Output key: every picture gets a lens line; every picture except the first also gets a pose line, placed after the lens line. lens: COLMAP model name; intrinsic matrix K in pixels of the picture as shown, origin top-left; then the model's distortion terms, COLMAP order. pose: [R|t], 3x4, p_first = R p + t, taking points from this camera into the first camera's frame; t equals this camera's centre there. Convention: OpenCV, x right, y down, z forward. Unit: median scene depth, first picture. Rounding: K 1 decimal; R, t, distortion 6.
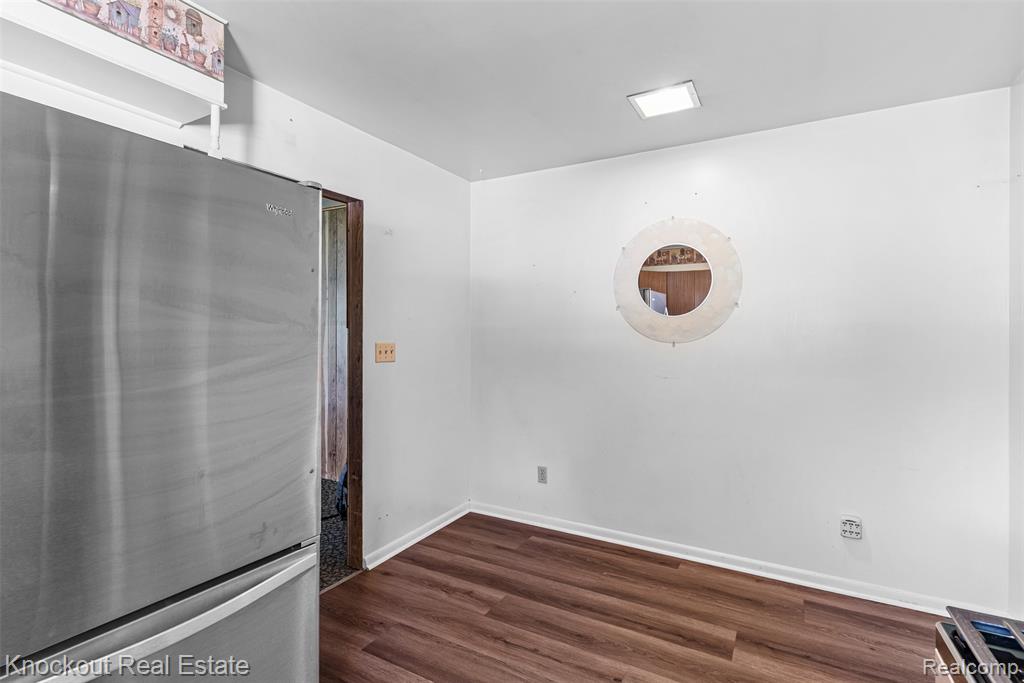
lens RADIAL K [[488.6, 0, 507.8], [0, 488.6, 333.0], [0, 0, 1]] dist [0.000689, -0.000220]
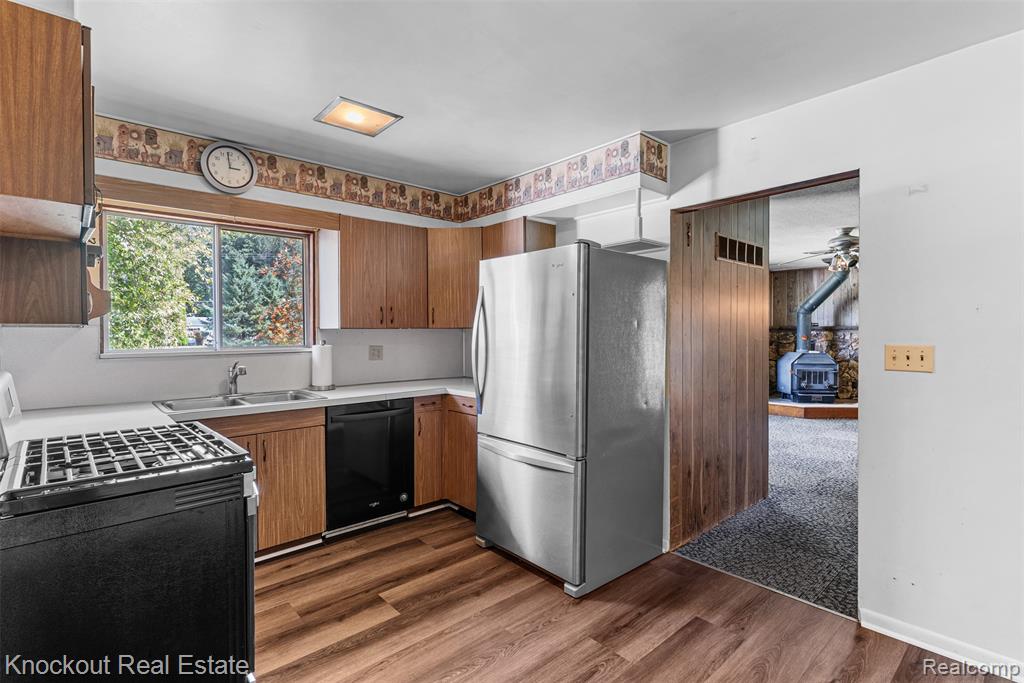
lens RADIAL K [[488.6, 0, 507.8], [0, 488.6, 333.0], [0, 0, 1]] dist [0.000689, -0.000220]
pose [[-0.317579, 0.001839, -0.948230, 0.824448], [0.002248, 0.999997, 0.001187, -0.000026], [0.948229, -0.001755, -0.317582, 0.873407]]
